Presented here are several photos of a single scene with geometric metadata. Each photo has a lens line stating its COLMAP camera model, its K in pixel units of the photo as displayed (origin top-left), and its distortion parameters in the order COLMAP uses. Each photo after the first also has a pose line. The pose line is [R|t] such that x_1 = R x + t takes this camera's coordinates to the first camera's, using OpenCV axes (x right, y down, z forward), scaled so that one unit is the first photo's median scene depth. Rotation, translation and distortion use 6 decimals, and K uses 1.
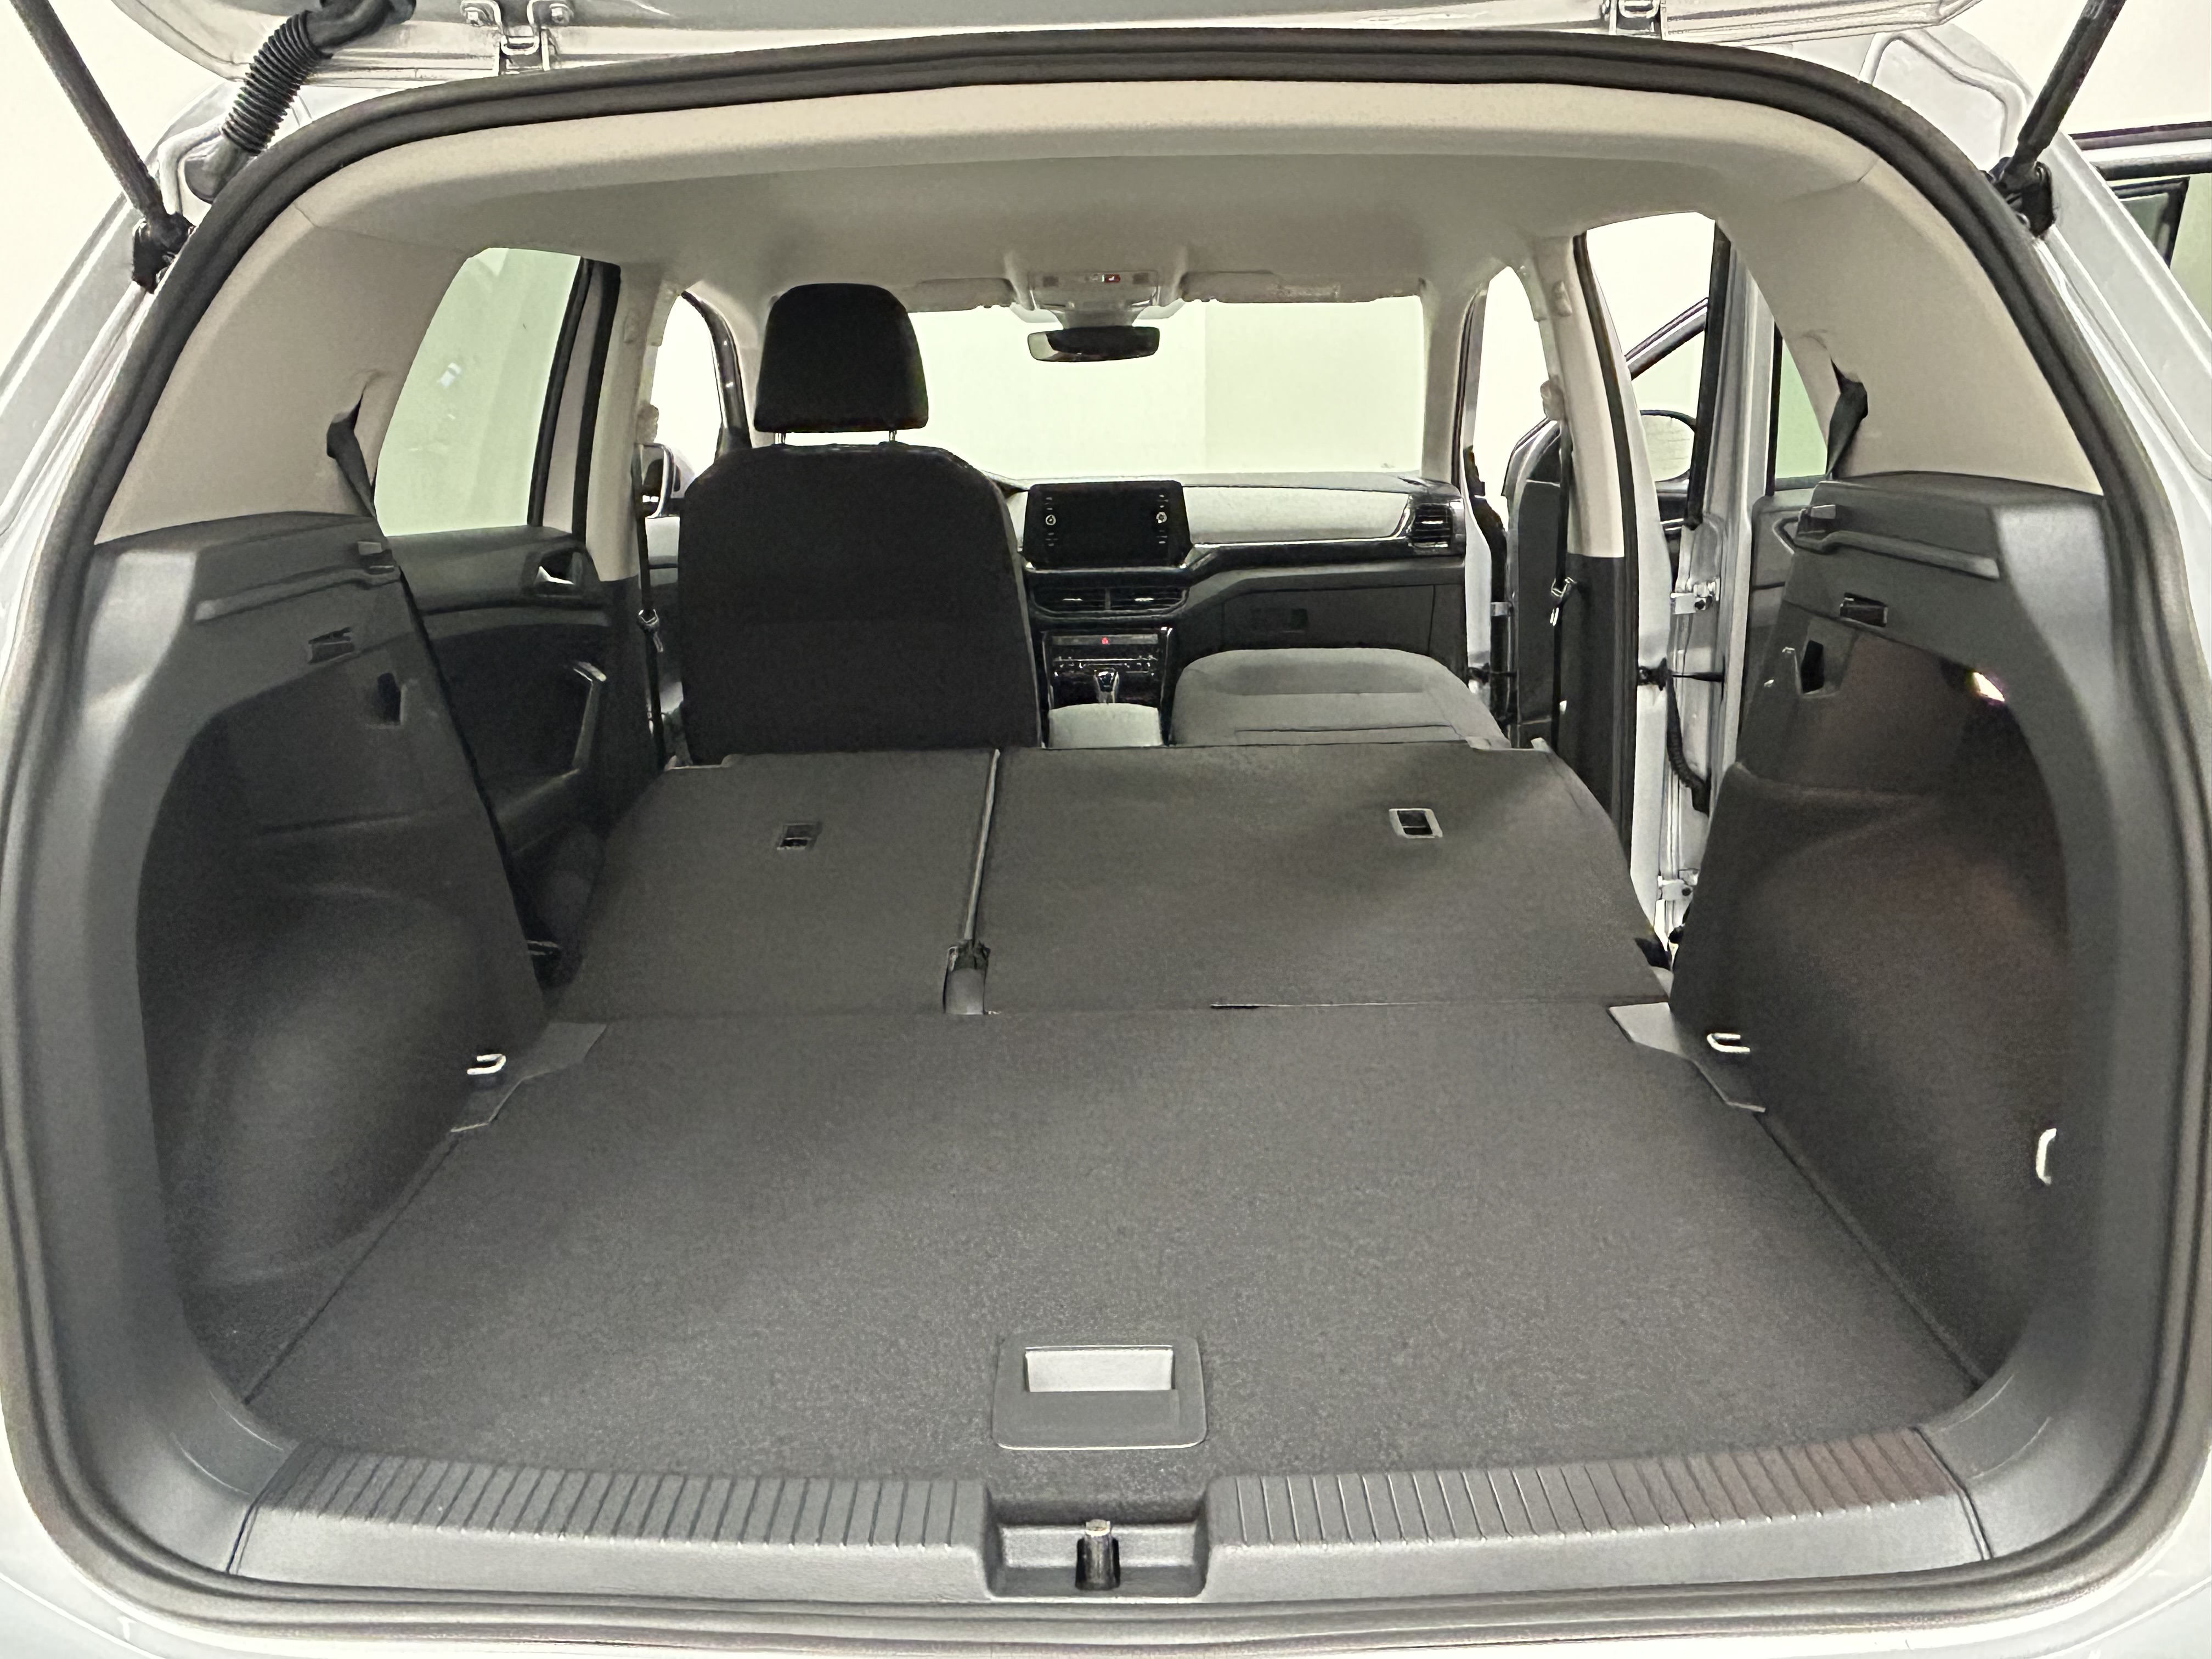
lens RADIAL K [[1612.0, 0, 1087.4], [0, 1612.0, 812.3], [0, 0, 1]] dist [0.002174, 0.007175]
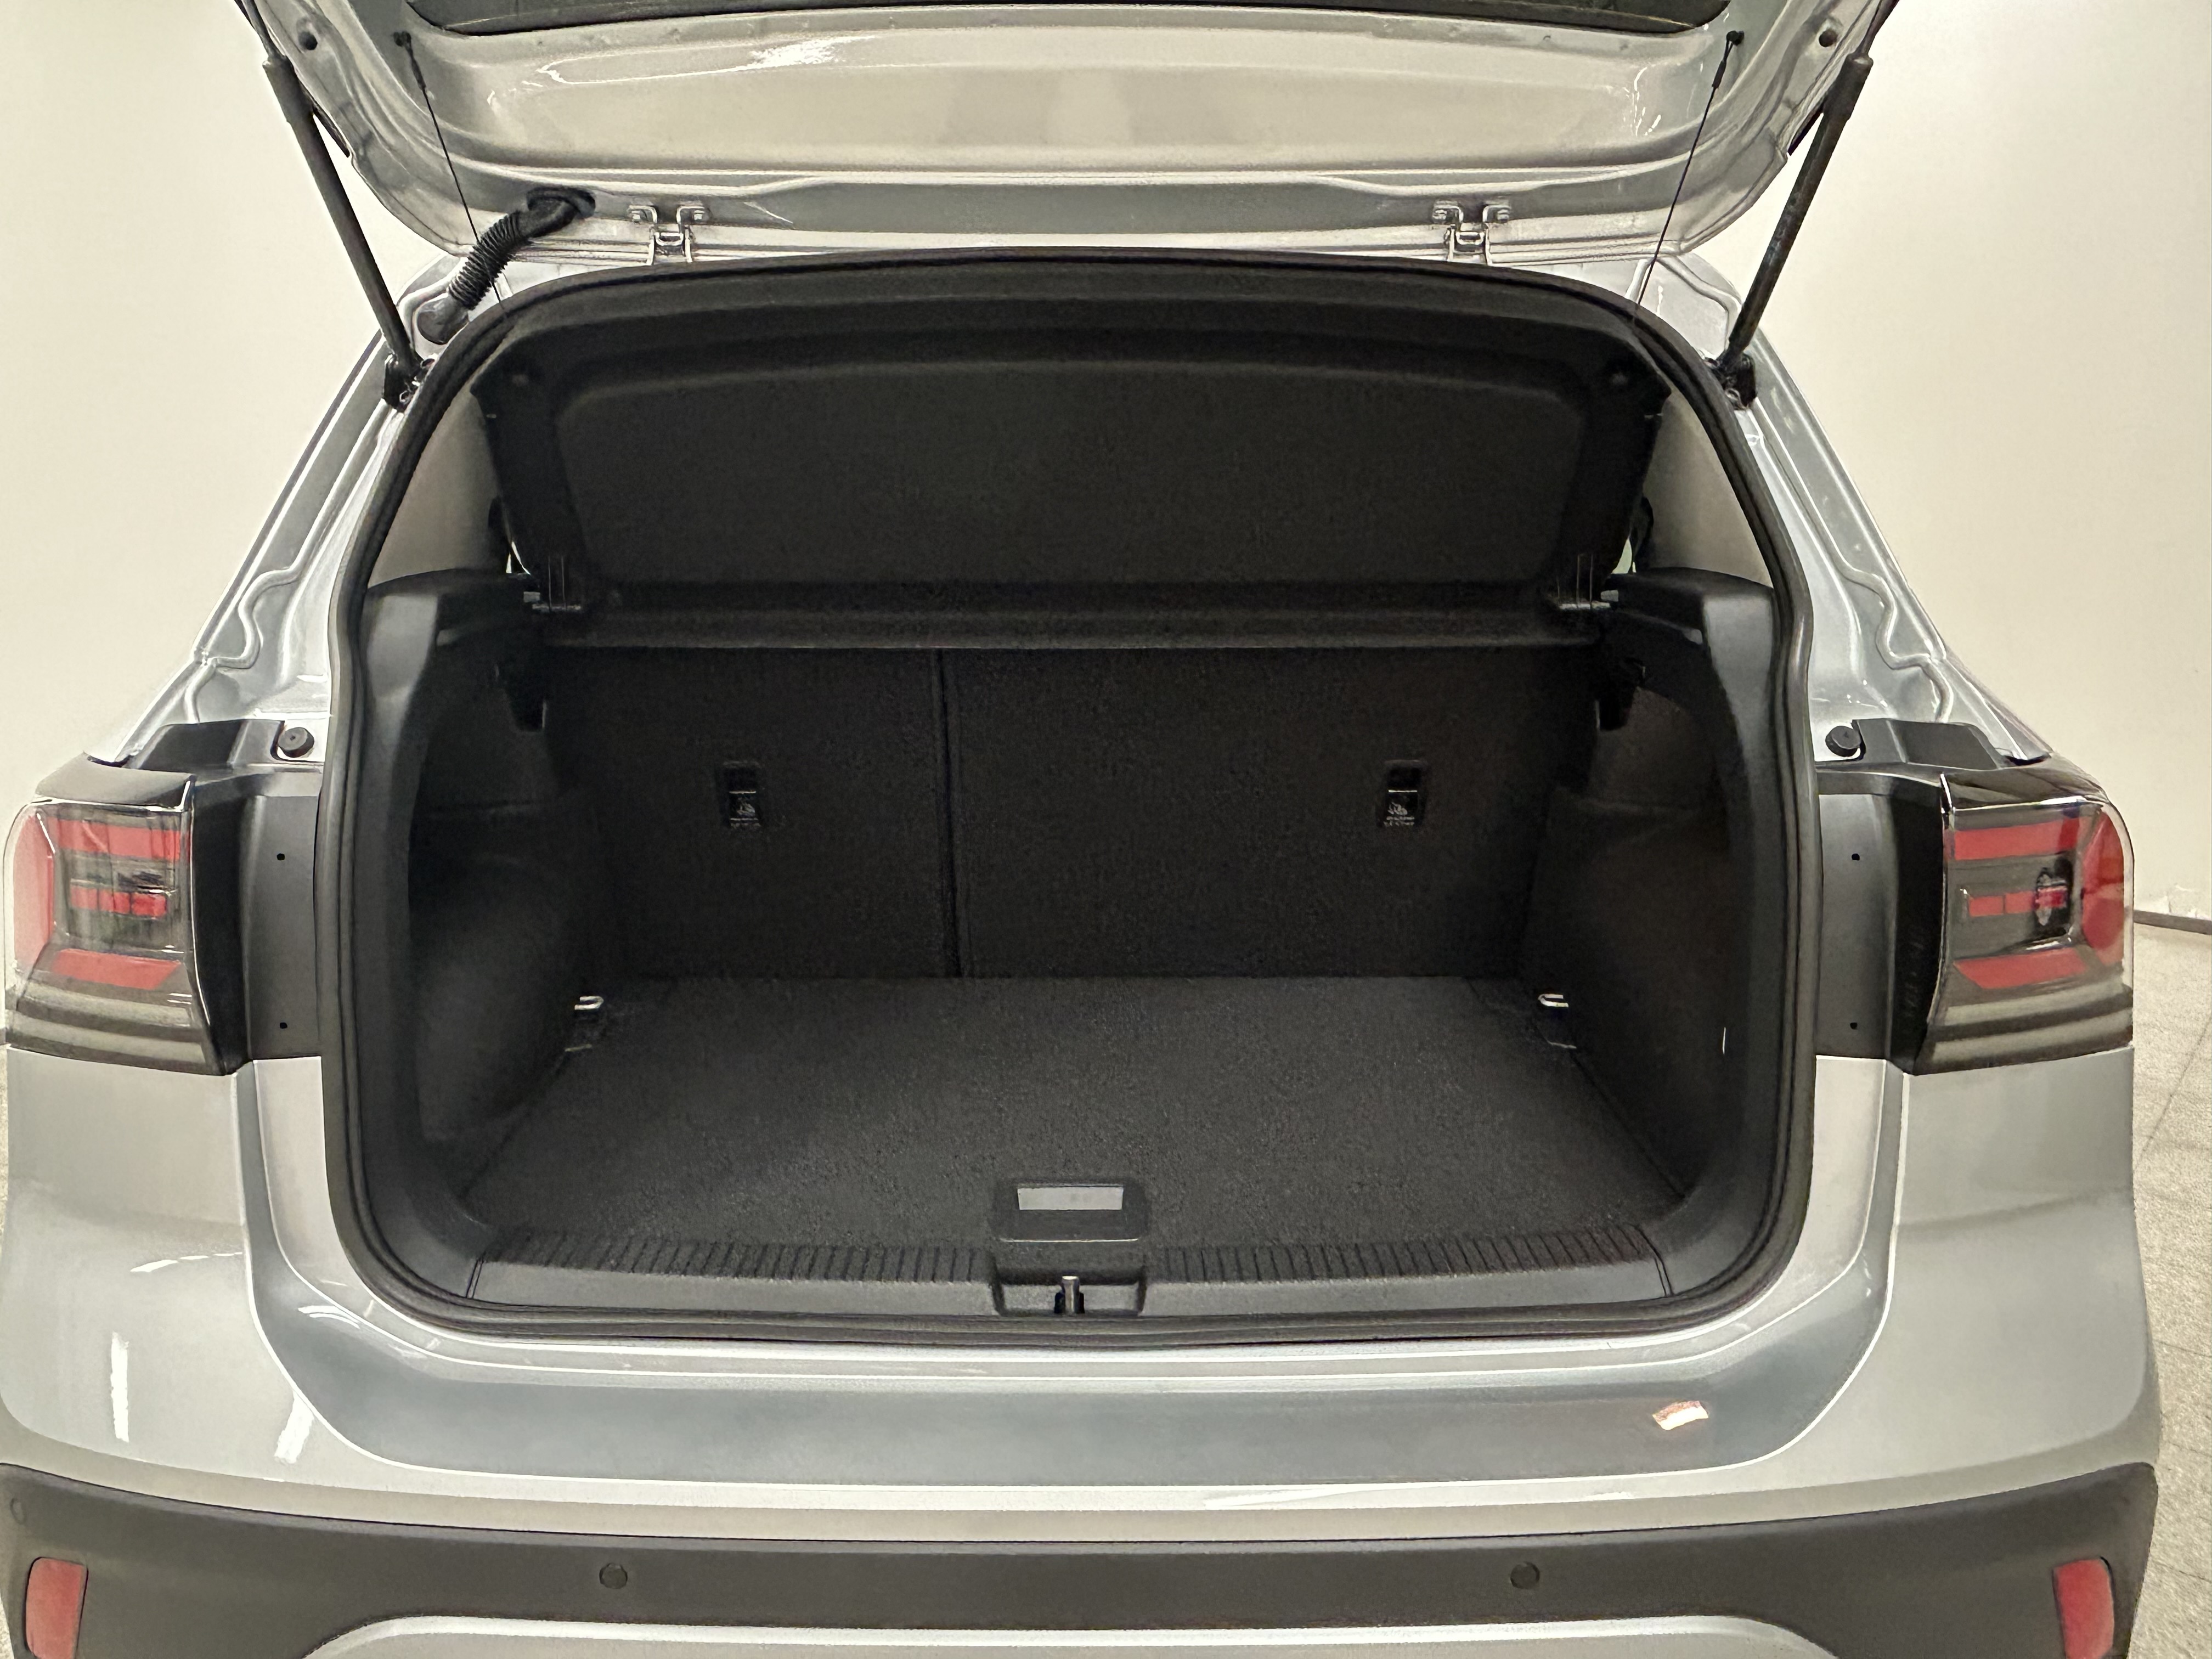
lens RADIAL K [[1612.0, 0, 1096.5], [0, 1612.0, 820.0], [0, 0, 1]] dist [0.002174, 0.007175]
pose [[0.999323, 0.019616, 0.031121, -0.020893], [-0.018364, 0.999031, -0.040004, 0.080365], [-0.031875, 0.039405, 0.998715, -0.418213]]
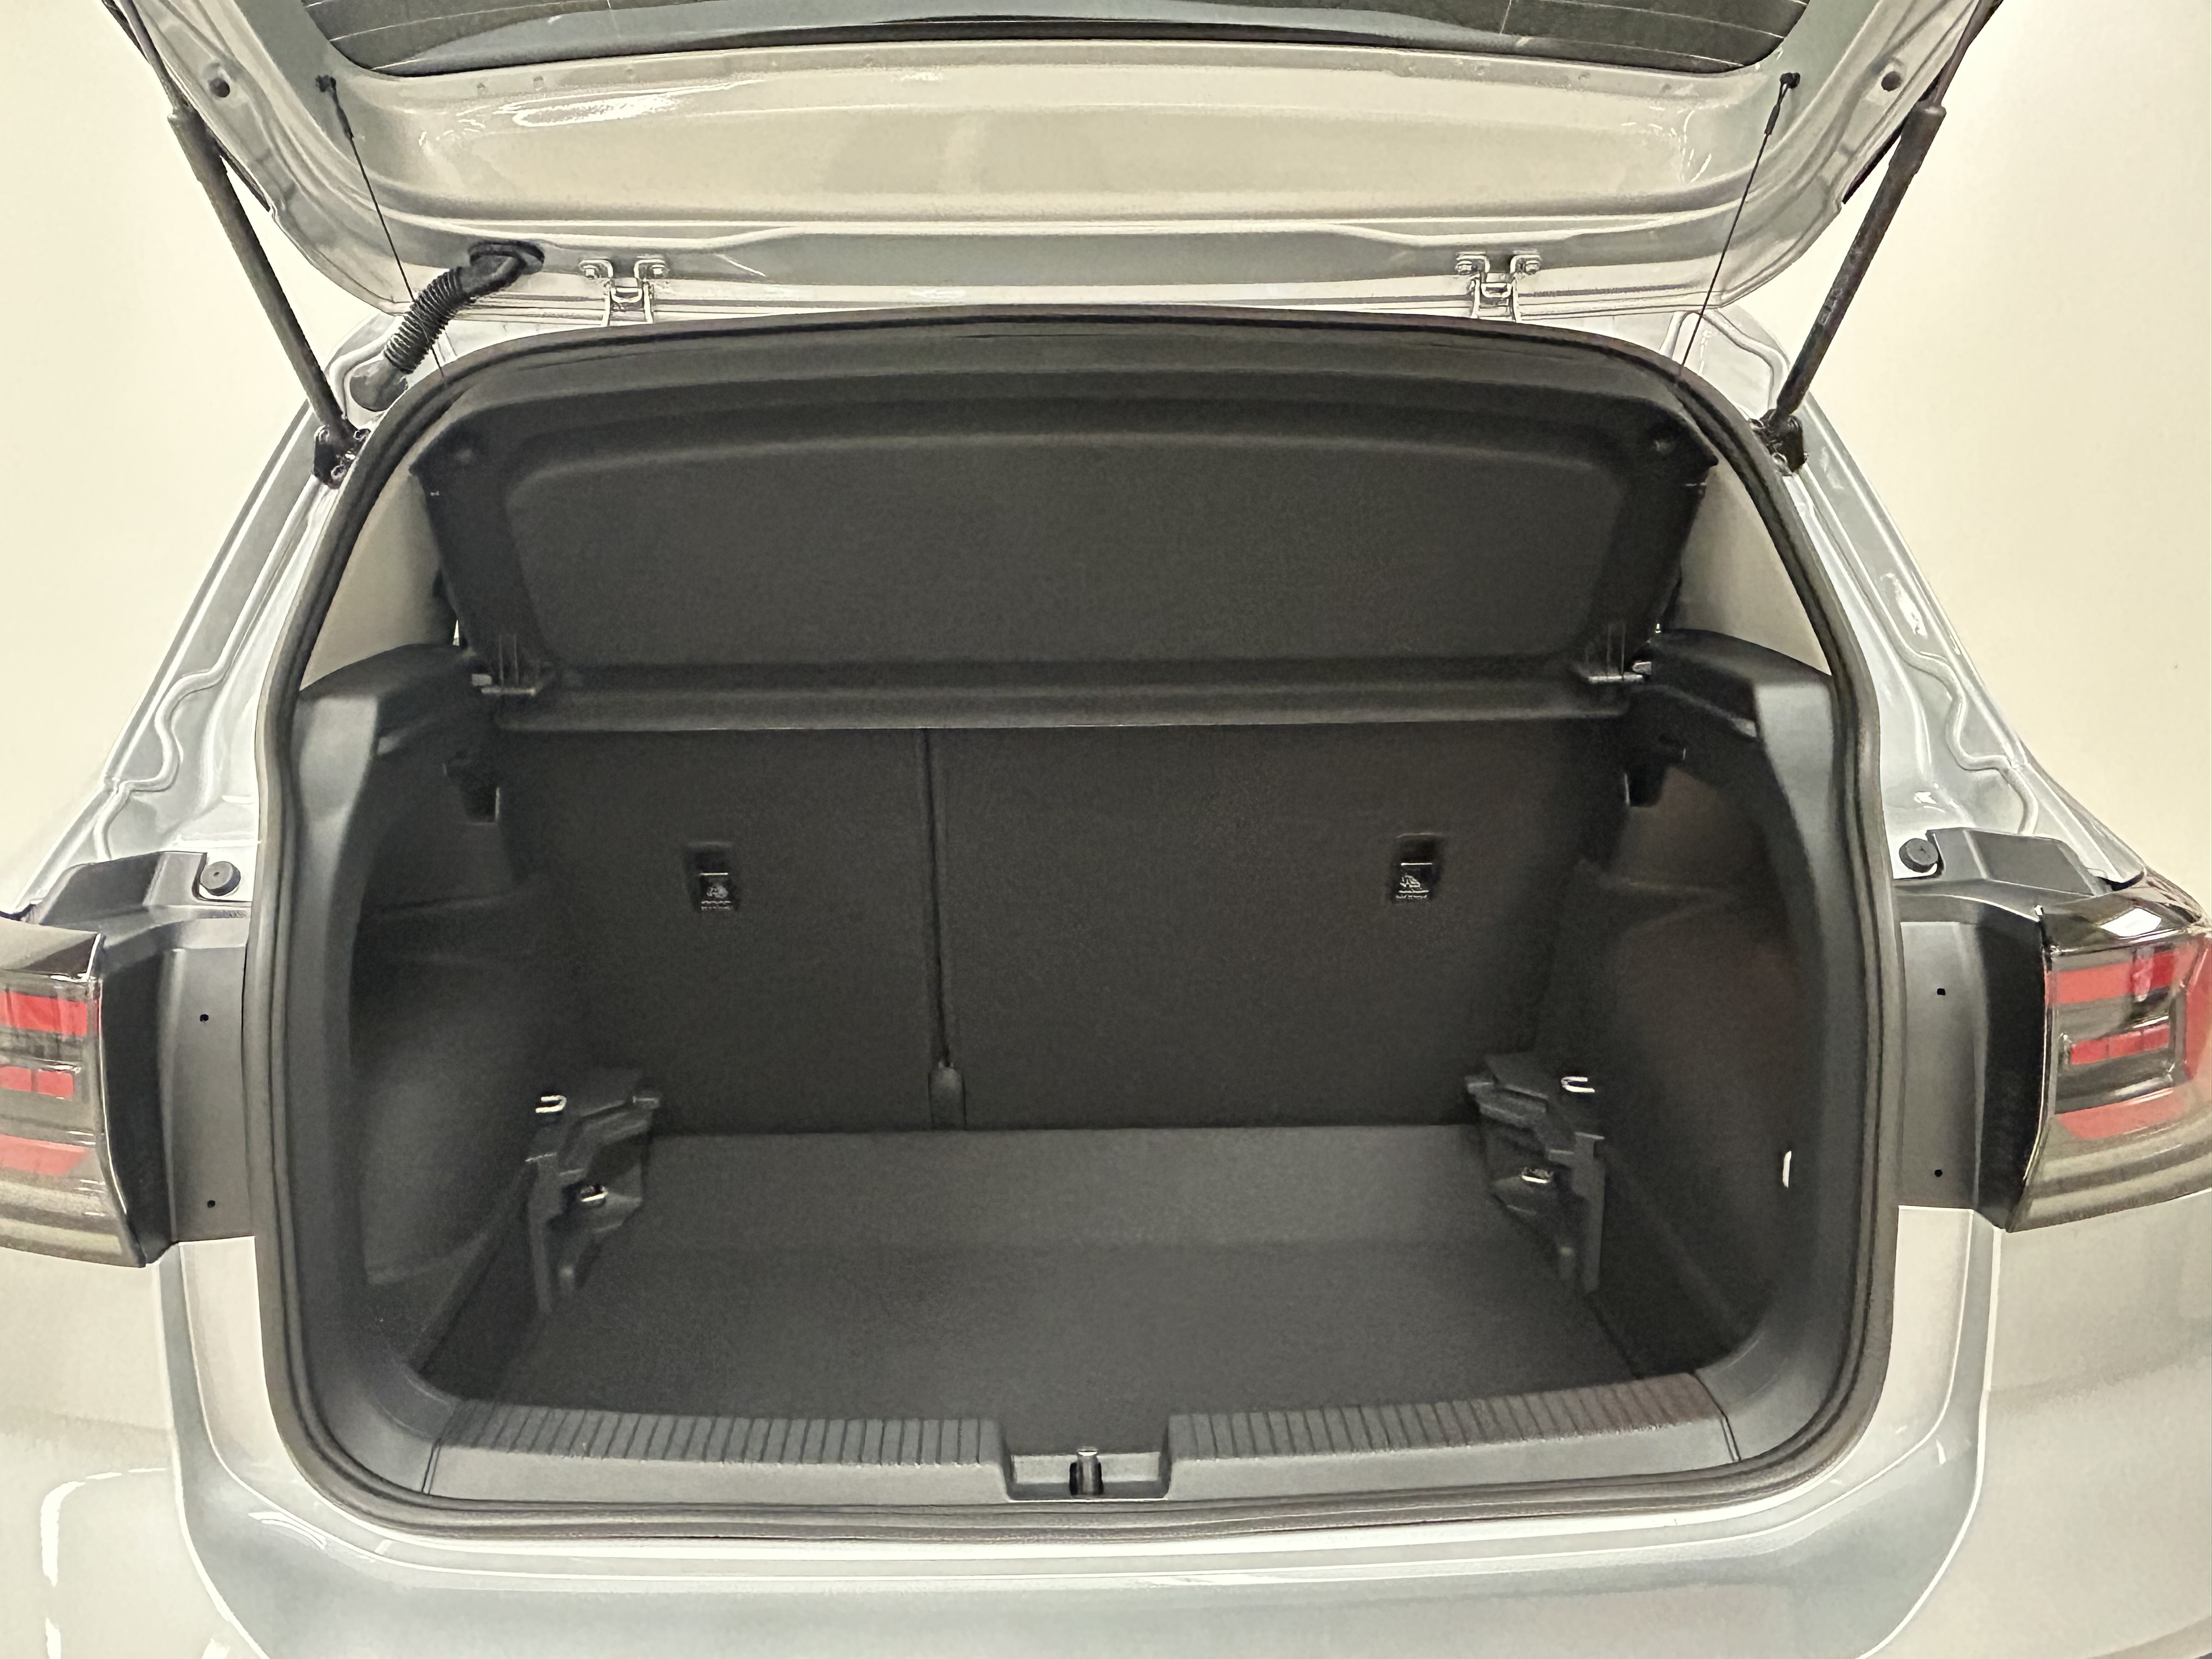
lens RADIAL K [[1612.0, 0, 1091.5], [0, 1612.0, 816.3], [0, 0, 1]] dist [0.002174, 0.007175]
pose [[0.998466, 0.007898, 0.054803, -0.060348], [-0.006625, 0.999705, -0.023378, -0.043764], [-0.054972, 0.022979, 0.998223, -0.305090]]
